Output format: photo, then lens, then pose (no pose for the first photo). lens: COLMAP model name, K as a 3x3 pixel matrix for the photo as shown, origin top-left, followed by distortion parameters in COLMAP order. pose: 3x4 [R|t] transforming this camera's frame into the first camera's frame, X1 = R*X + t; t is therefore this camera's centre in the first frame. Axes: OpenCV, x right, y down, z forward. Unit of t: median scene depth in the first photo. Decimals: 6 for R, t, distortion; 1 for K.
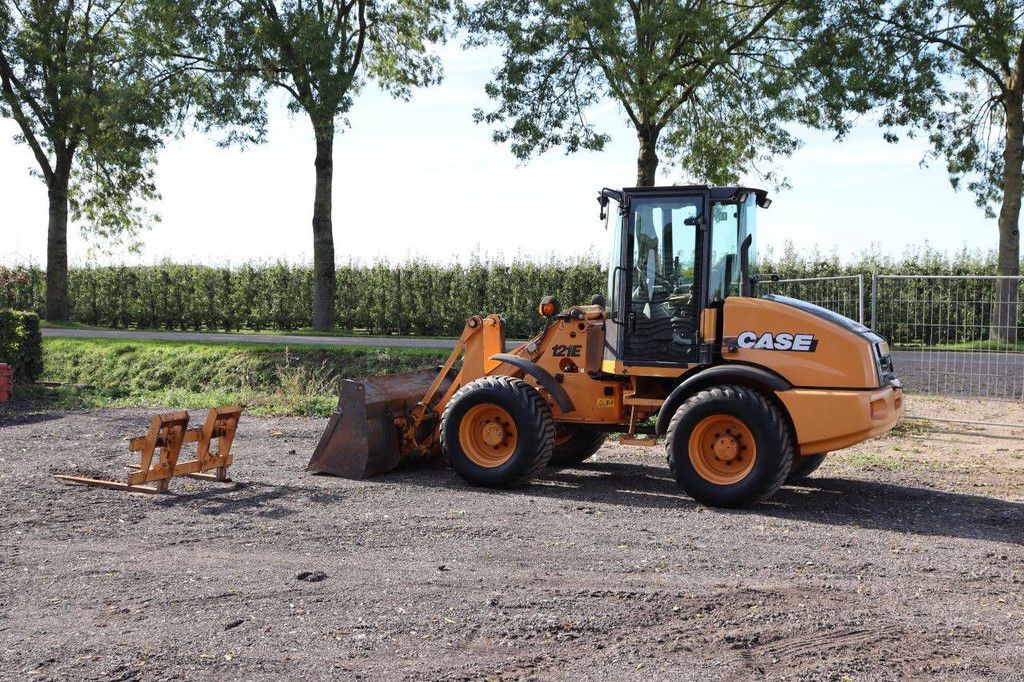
lens RADIAL K [[1109.0, 0, 512.0], [0, 1109.0, 341.0], [0, 0, 1]] dist [0.001573, 0.007290]
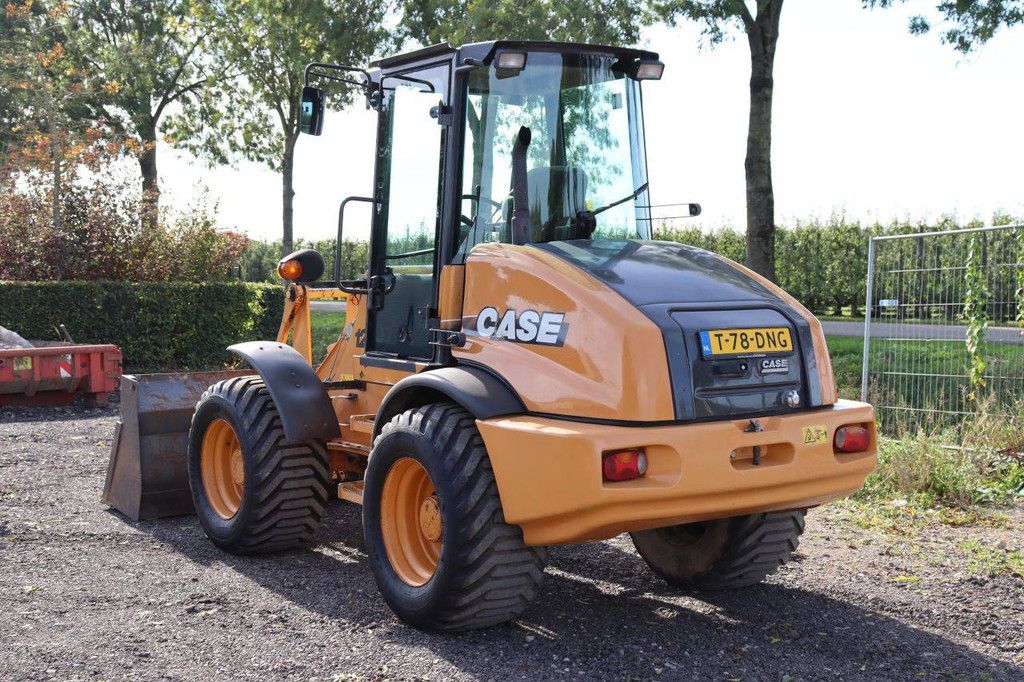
lens RADIAL K [[1378.8, 0, 512.0], [0, 1378.8, 341.0], [0, 0, 1]] dist [0.037535, 0.024688]
pose [[0.865897, 0.016198, -0.499960, 0.519604], [-0.010066, 0.999837, 0.014959, -0.001967], [0.500121, -0.007920, 0.865919, 0.396459]]
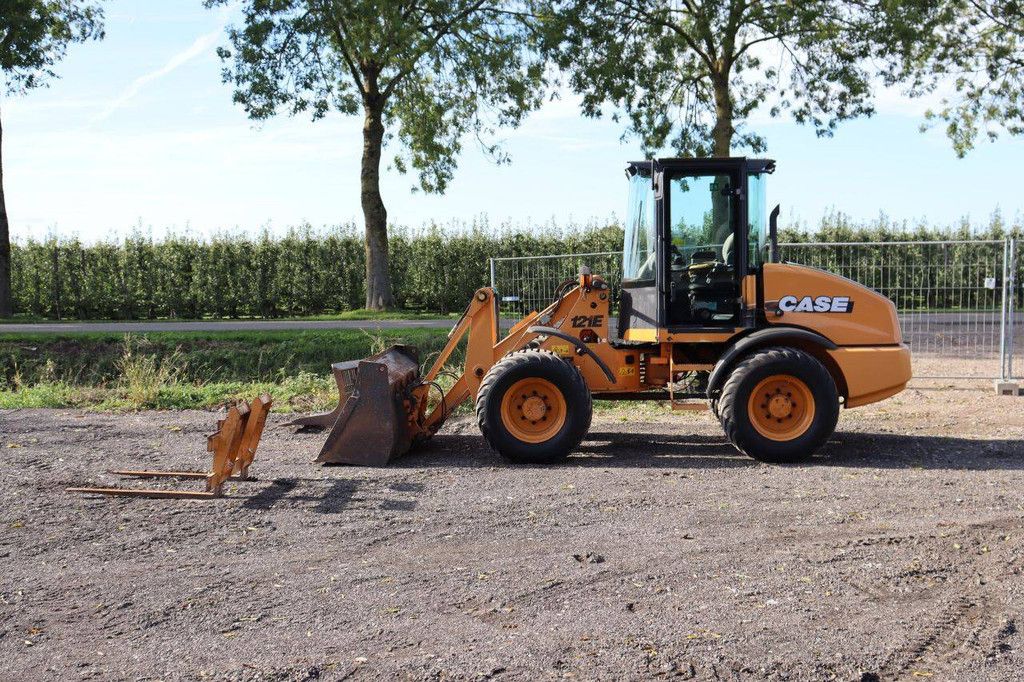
lens RADIAL K [[1146.4, 0, 512.0], [0, 1146.4, 341.0], [0, 0, 1]] dist [-0.017206, 0.018427]
pose [[0.934180, -0.041006, 0.354438, -0.394880], [0.034003, 0.999084, 0.025967, -0.002602], [-0.355179, -0.012206, 0.934719, 0.065548]]
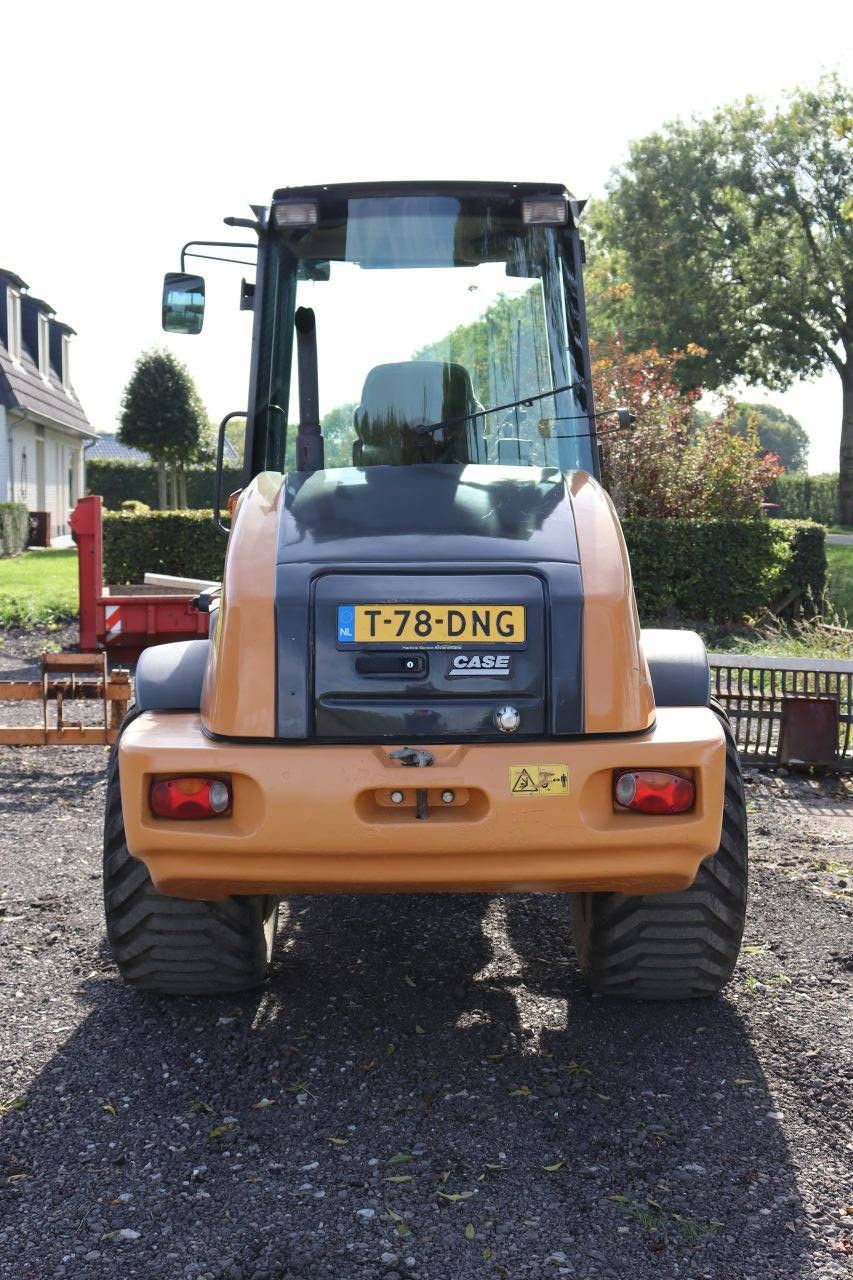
lens RADIAL K [[1596.0, 0, 426.5], [0, 1596.0, 640.0], [0, 0, 1]] dist [0.013130, -0.007931]
pose [[0.468019, 0.072429, -0.880745, 0.687076], [-0.036810, 0.997368, 0.062460, -0.016193], [0.882952, 0.003188, 0.469453, 0.734487]]
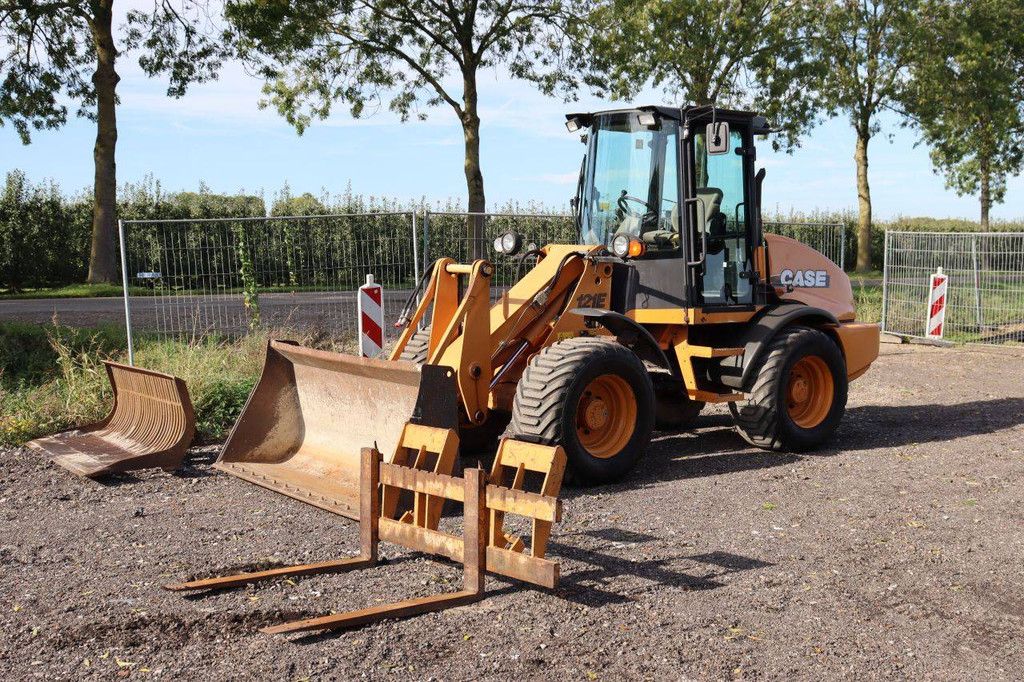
lens RADIAL K [[1195.8, 0, 512.0], [0, 1195.8, 341.0], [0, 0, 1]] dist [-0.009985, -0.008877]
pose [[0.459084, -0.077260, 0.885027, -0.772121], [0.034657, 0.997010, 0.069058, -0.024838], [-0.887717, -0.001032, 0.460389, 0.682079]]
